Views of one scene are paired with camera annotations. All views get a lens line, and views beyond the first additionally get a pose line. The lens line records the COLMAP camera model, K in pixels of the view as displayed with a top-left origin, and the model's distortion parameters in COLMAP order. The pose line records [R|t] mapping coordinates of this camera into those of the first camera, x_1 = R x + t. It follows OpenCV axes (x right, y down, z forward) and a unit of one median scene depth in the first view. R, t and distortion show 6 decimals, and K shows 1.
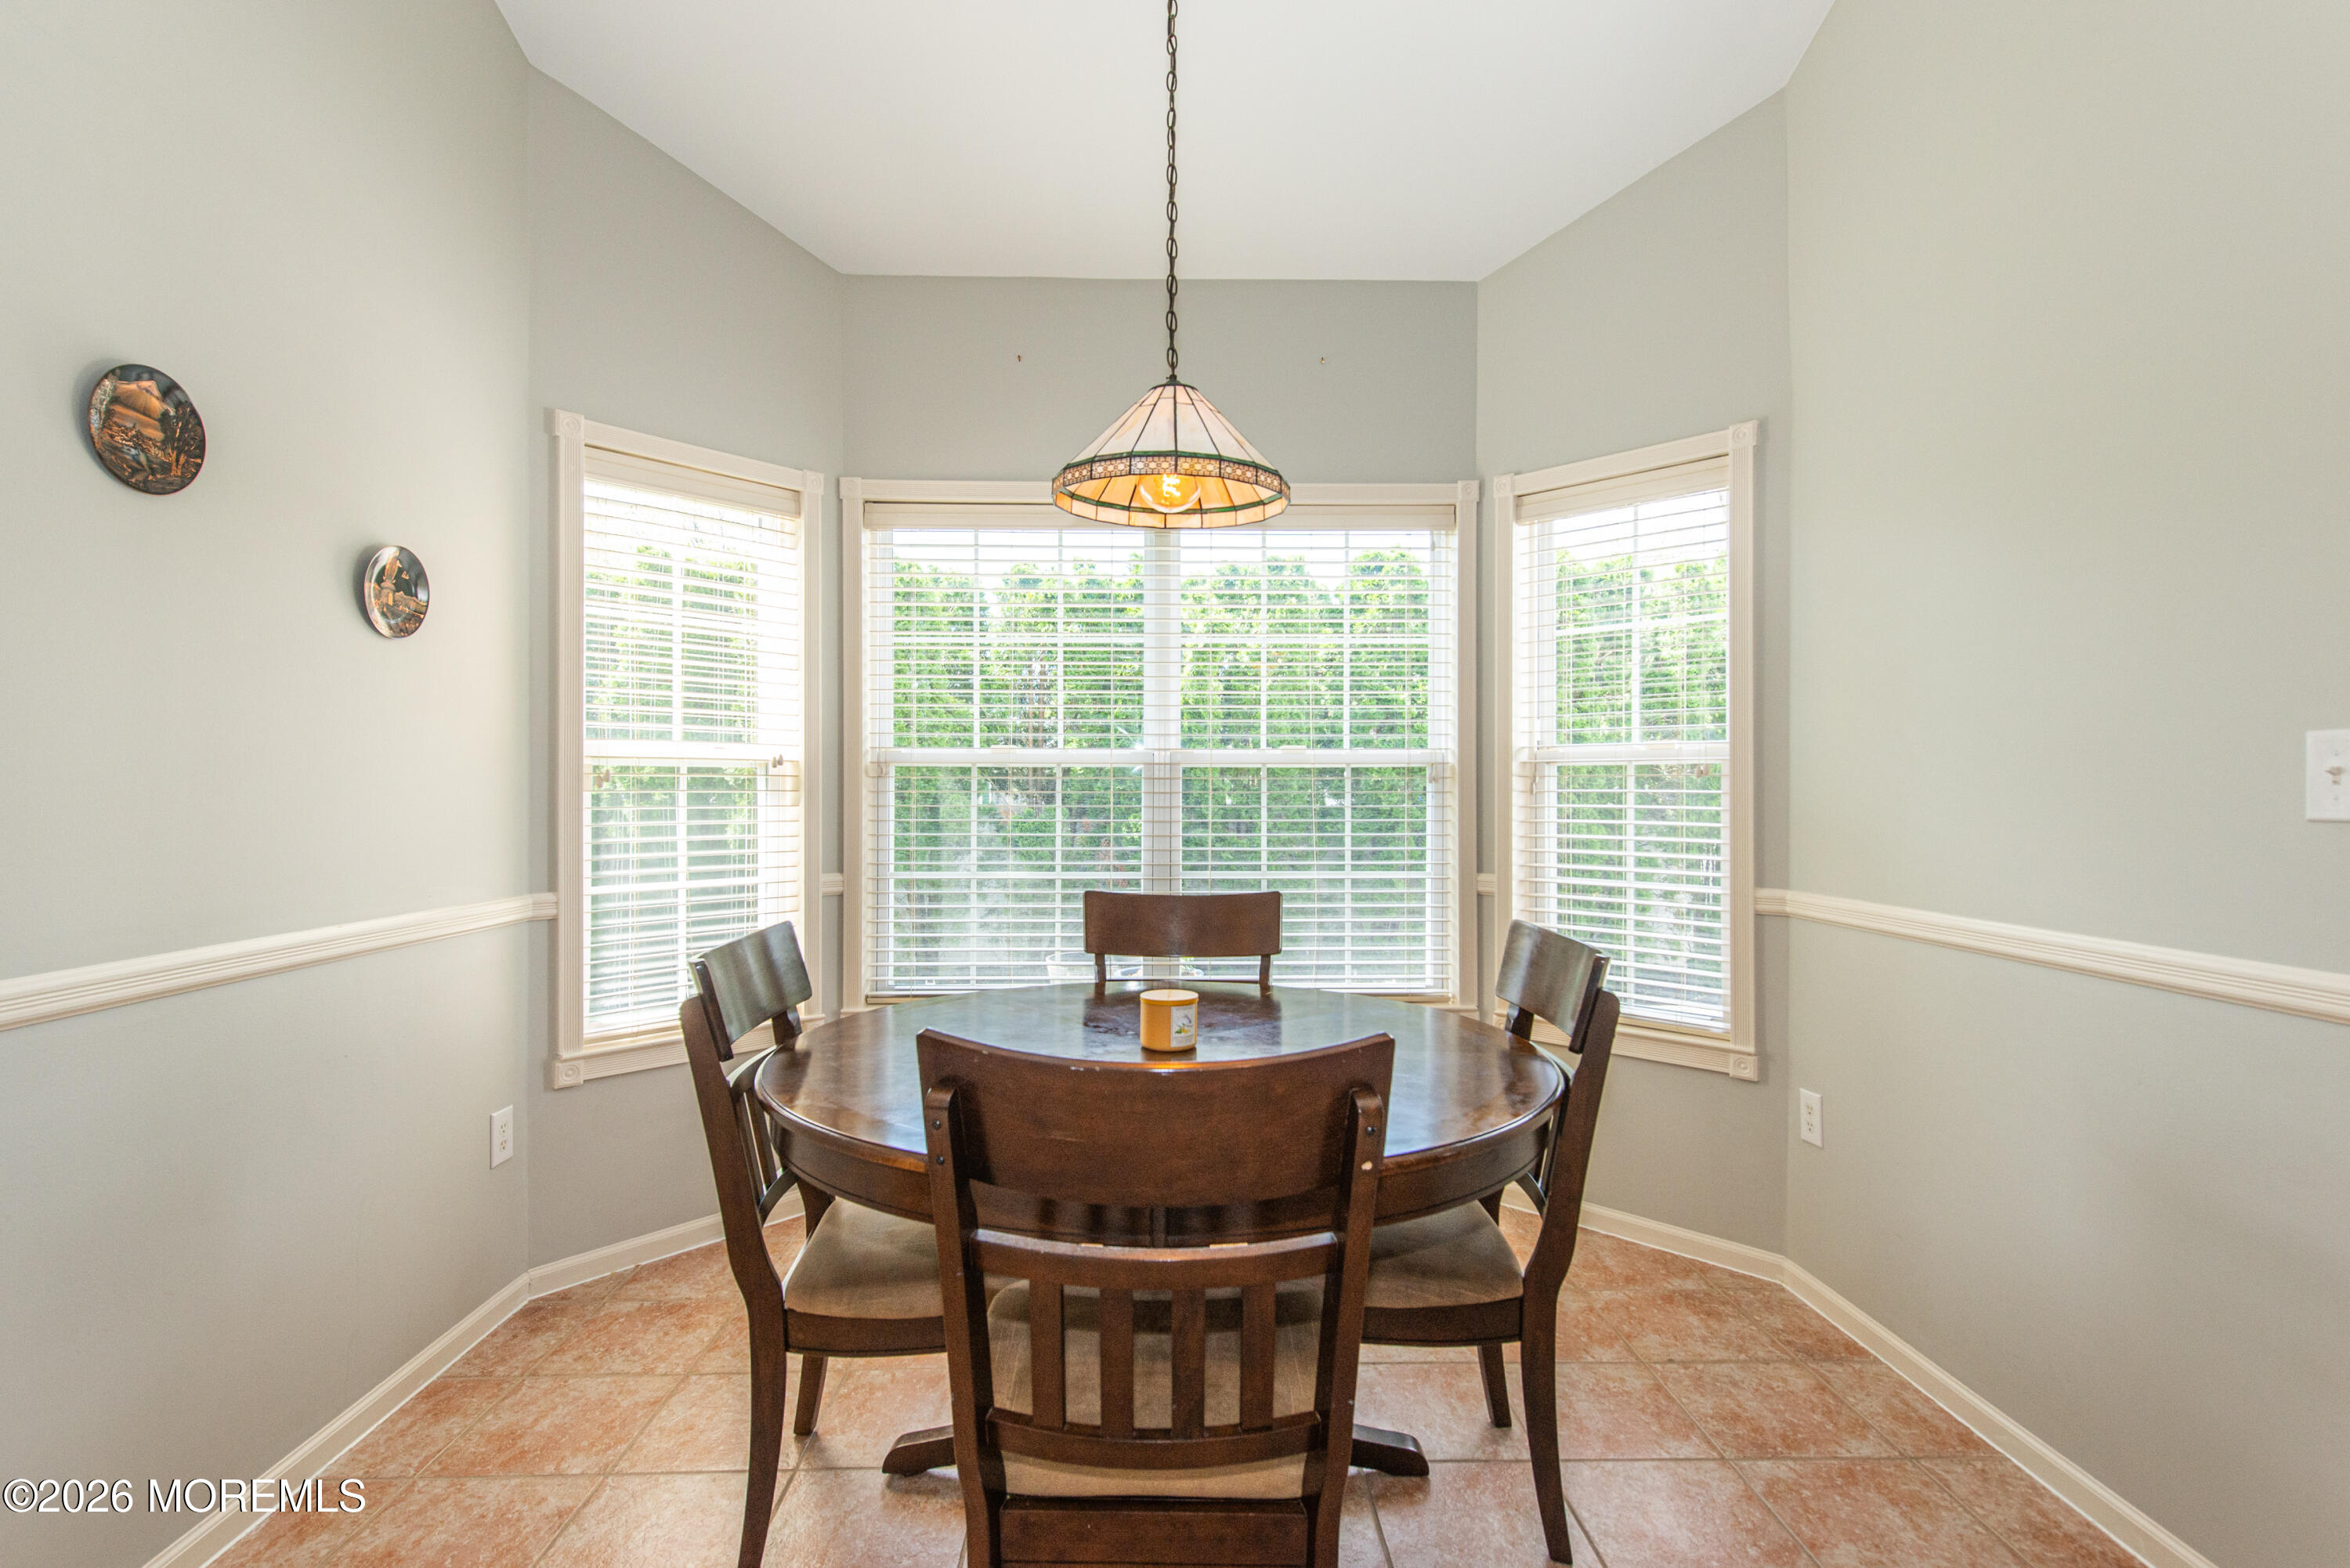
lens RADIAL K [[1079.8, 0, 1175.1], [0, 1079.8, 791.8], [0, 0, 1]] dist [0.041574, -0.013261]
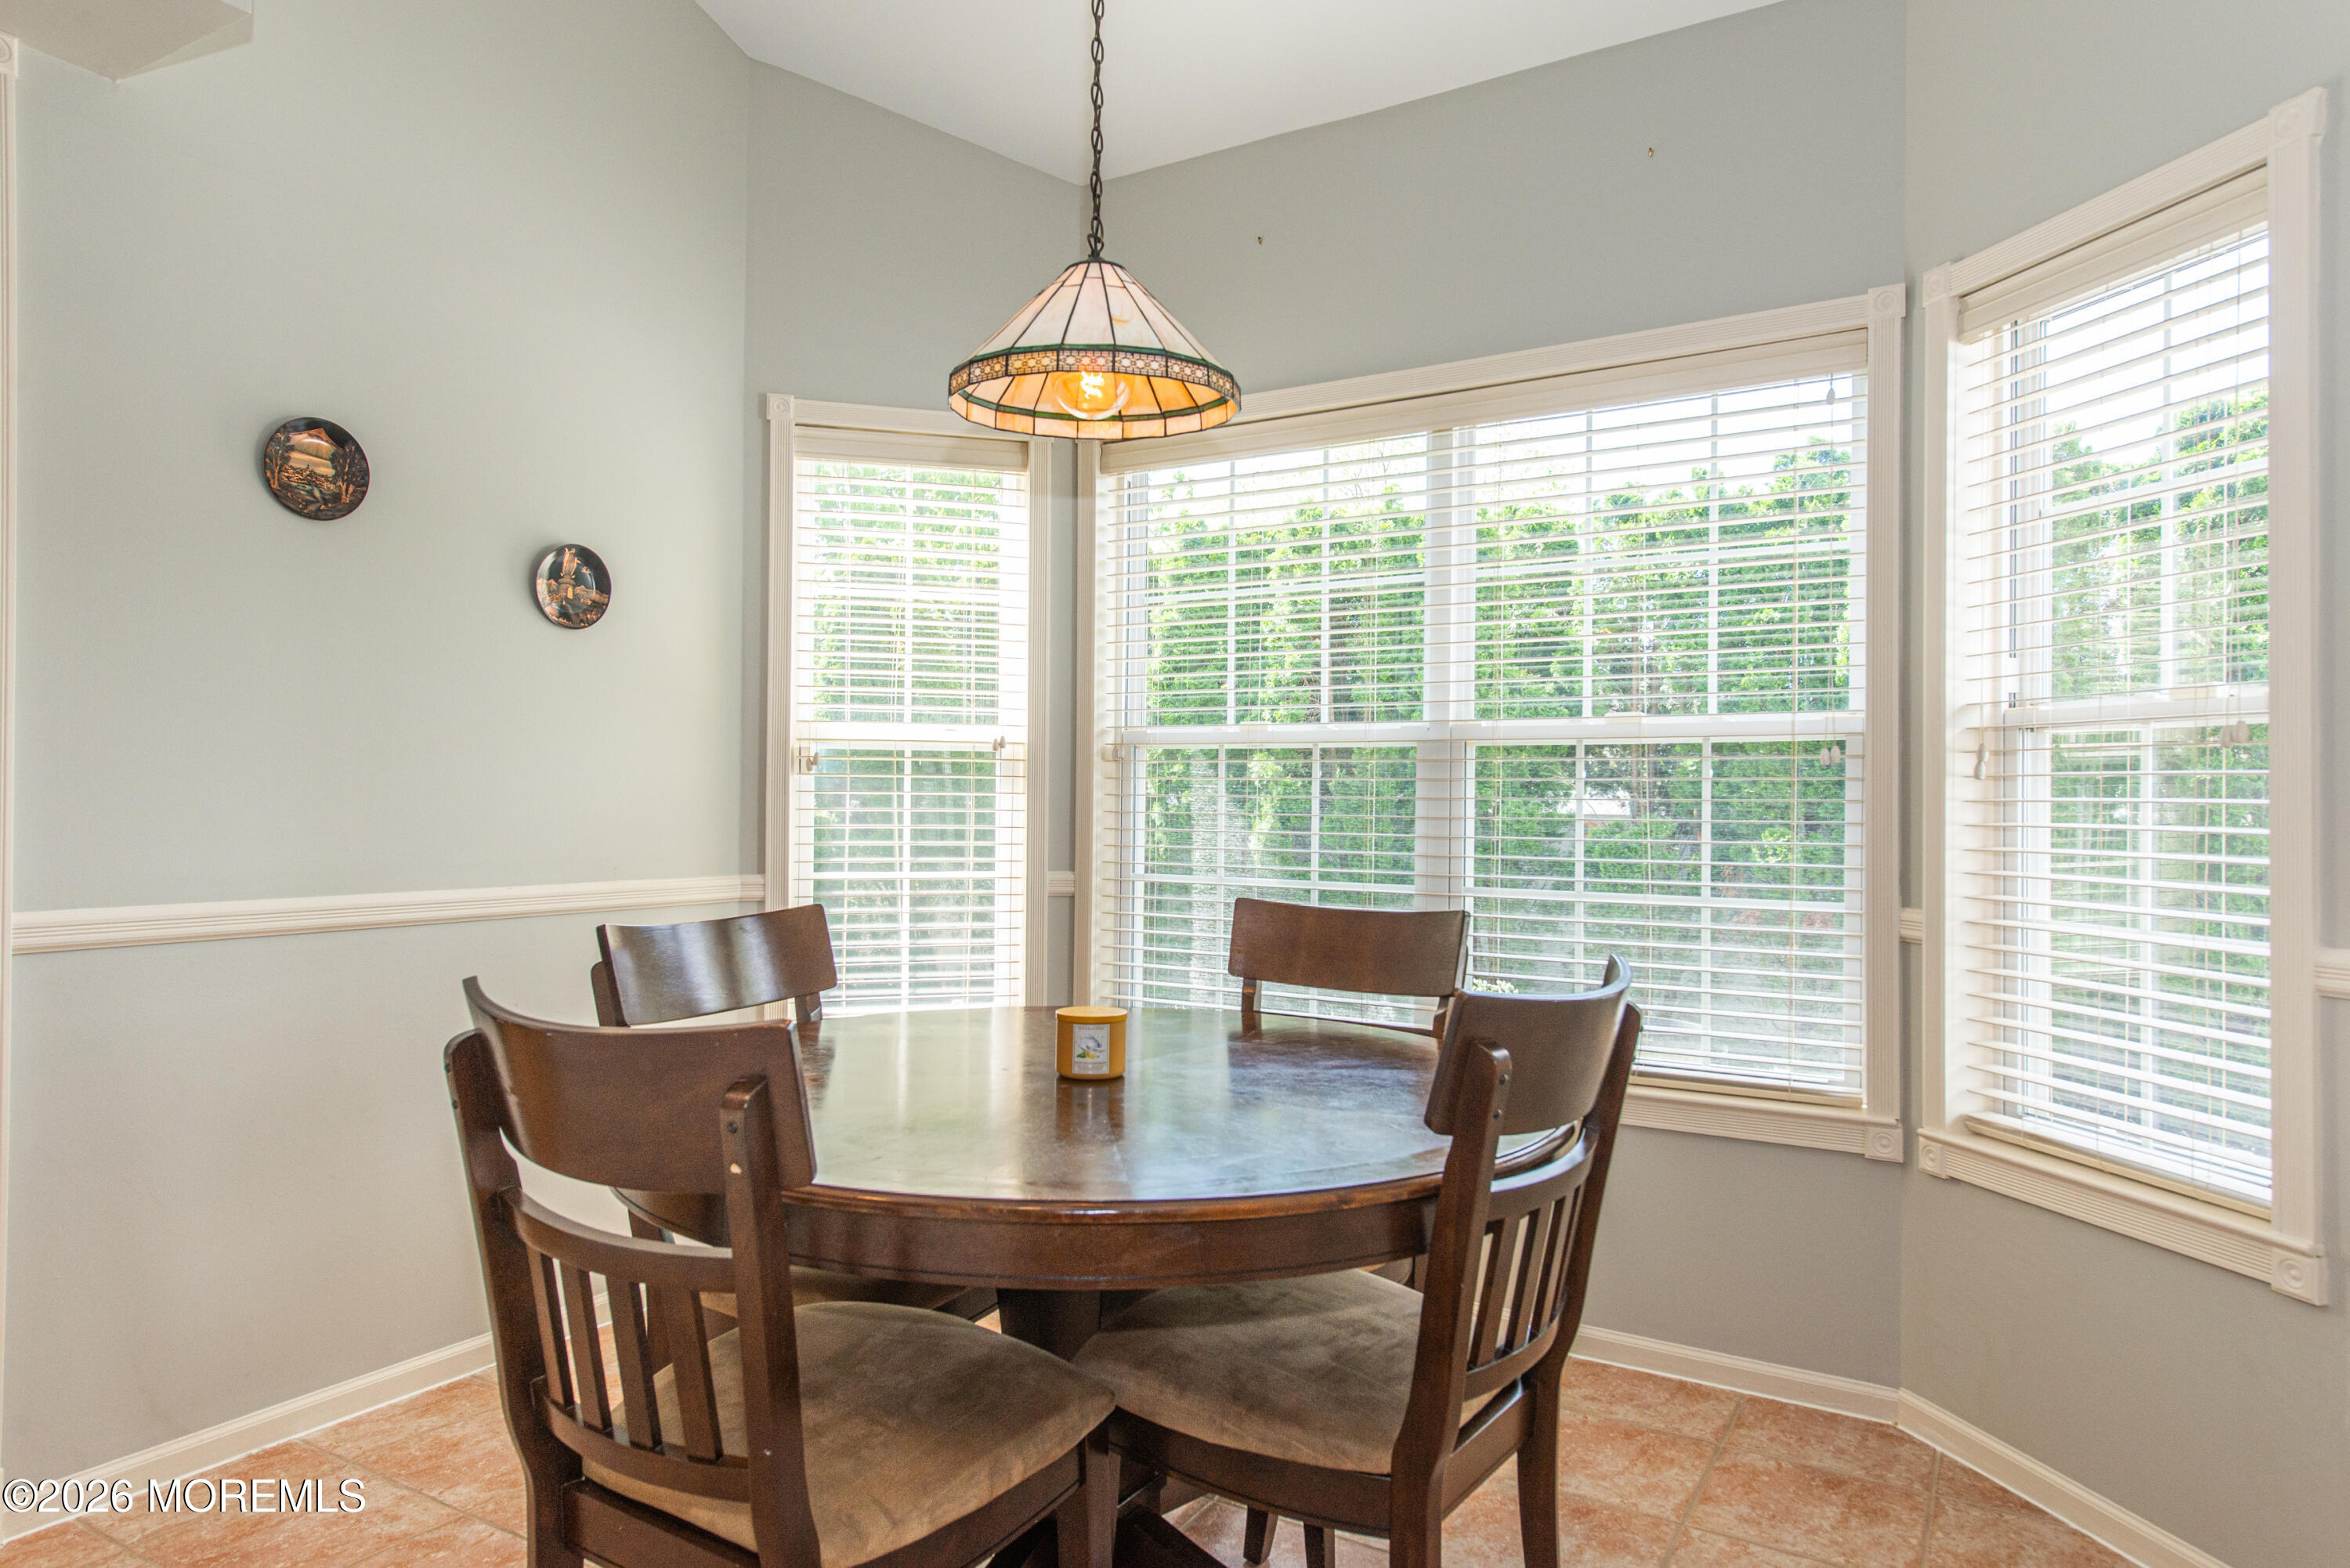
lens RADIAL K [[1413.7, 0, 1175.0], [0, 1413.7, 784.0], [0, 0, 1]] dist [0.048078, -0.026846]
pose [[0.849703, 0.001078, -0.527261, 0.420837], [-0.008163, 0.999905, -0.011109, 0.019468], [0.527199, 0.013743, 0.849631, 0.089271]]
